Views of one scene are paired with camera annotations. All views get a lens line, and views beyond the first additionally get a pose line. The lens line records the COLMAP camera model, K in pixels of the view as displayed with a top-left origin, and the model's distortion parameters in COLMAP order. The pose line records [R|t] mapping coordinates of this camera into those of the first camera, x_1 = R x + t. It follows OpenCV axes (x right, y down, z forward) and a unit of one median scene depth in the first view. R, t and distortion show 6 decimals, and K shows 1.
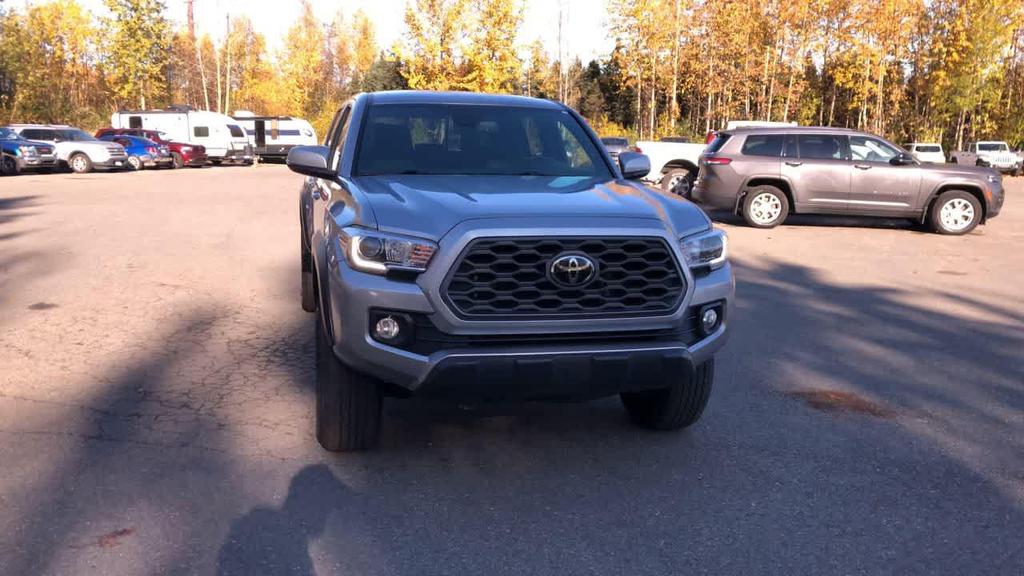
lens RADIAL K [[837.4, 0, 504.8], [0, 837.4, 277.5], [0, 0, 1]] dist [0.040474, -0.043149]
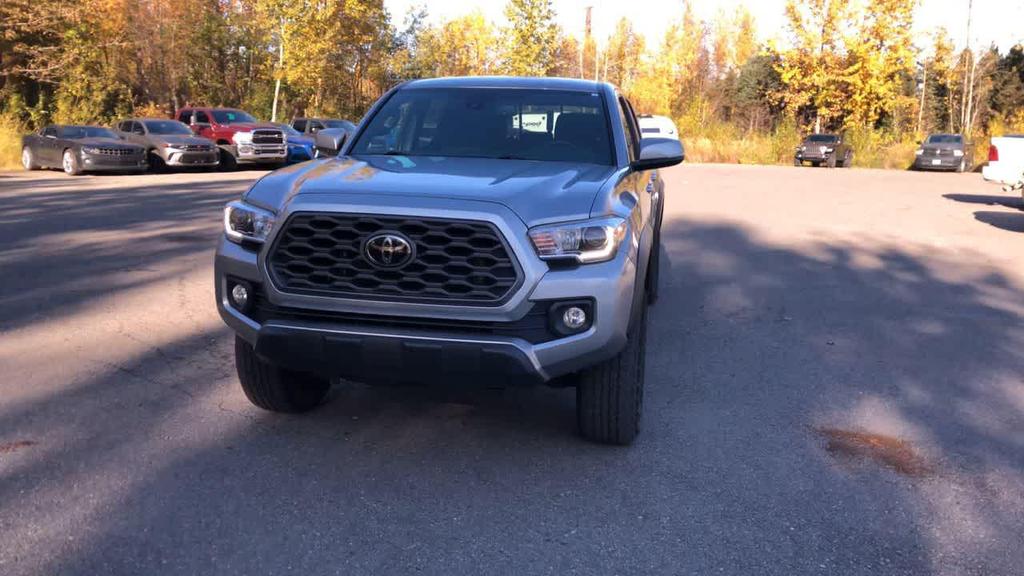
lens RADIAL K [[837.4, 0, 513.9], [0, 837.4, 268.0], [0, 0, 1]] dist [0.040474, -0.043149]
pose [[0.902755, 0.071301, -0.424205, 0.040377], [-0.075187, 0.997141, 0.007594, -0.000427], [0.423534, 0.025039, 0.905534, 0.012039]]
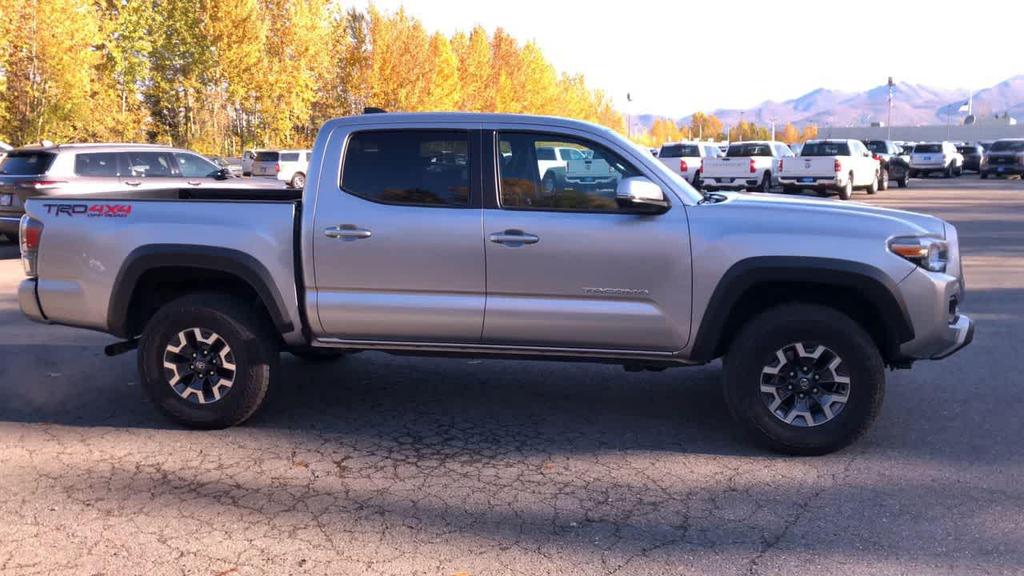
lens RADIAL K [[837.4, 0, 526.3], [0, 837.4, 275.2], [0, 0, 1]] dist [0.040474, -0.043149]
pose [[0.402716, -0.146452, 0.903533, -0.101150], [0.161846, 0.982957, 0.087189, -0.013670], [-0.900903, 0.111121, 0.419555, 0.067490]]
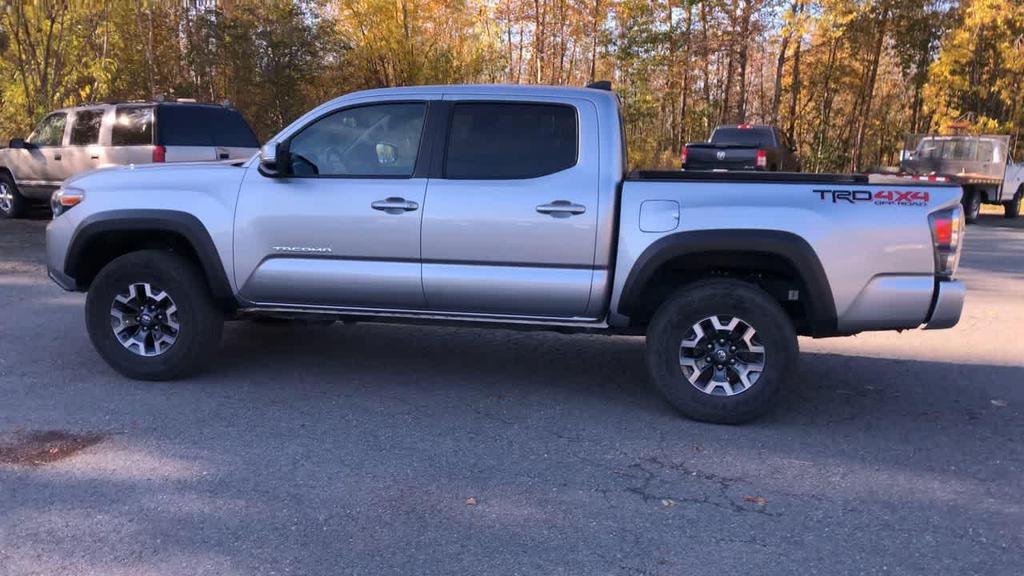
lens RADIAL K [[837.4, 0, 509.6], [0, 837.4, 315.2], [0, 0, 1]] dist [0.040474, -0.043149]
pose [[-0.395277, 0.156775, -0.905084, 0.088929], [-0.185060, 0.951532, 0.245641, -0.023966], [0.899727, 0.264592, -0.347106, 0.158340]]
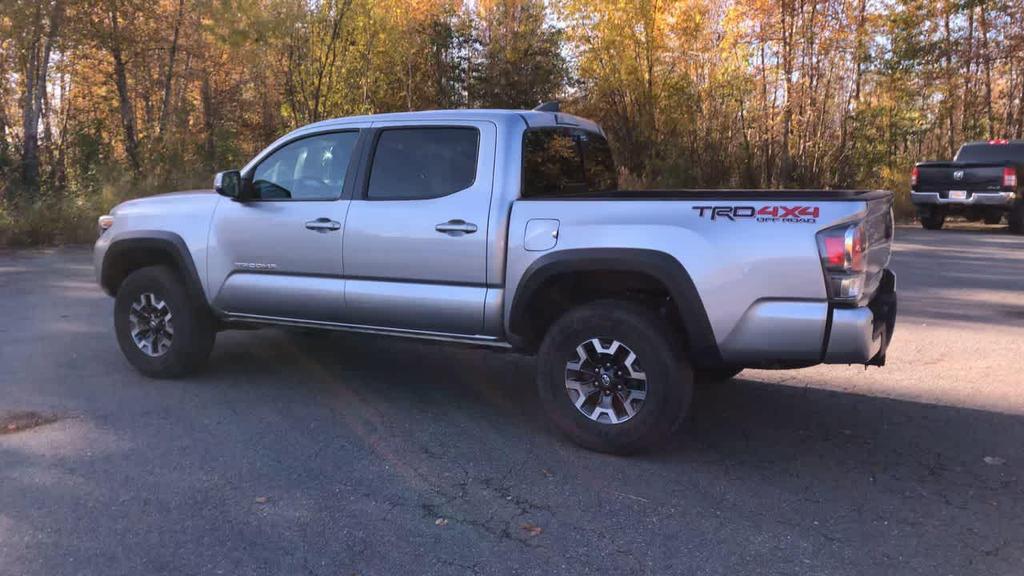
lens RADIAL K [[837.4, 0, 506.6], [0, 837.4, 292.8], [0, 0, 1]] dist [0.040474, -0.043149]
pose [[-0.674545, 0.090542, -0.732661, 0.068251], [-0.133265, 0.961212, 0.241480, -0.029631], [0.726106, 0.260528, -0.636314, 0.192369]]
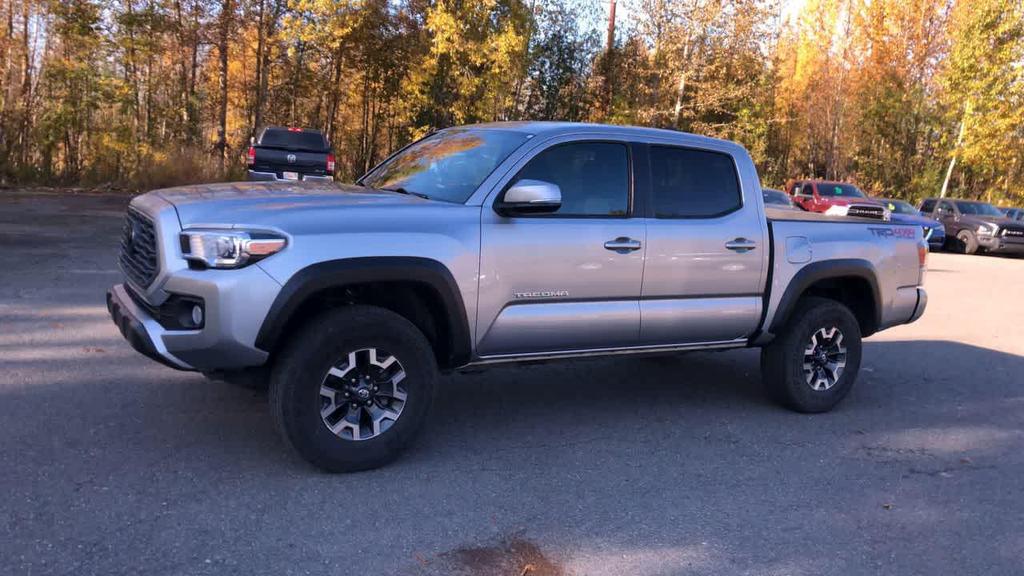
lens RADIAL K [[837.4, 0, 516.4], [0, 837.4, 293.2], [0, 0, 1]] dist [0.040474, -0.043149]
pose [[0.302676, 0.145932, -0.941855, 0.092592], [-0.231577, 0.969855, 0.075851, -0.009901], [0.924532, 0.195154, 0.327346, 0.073529]]
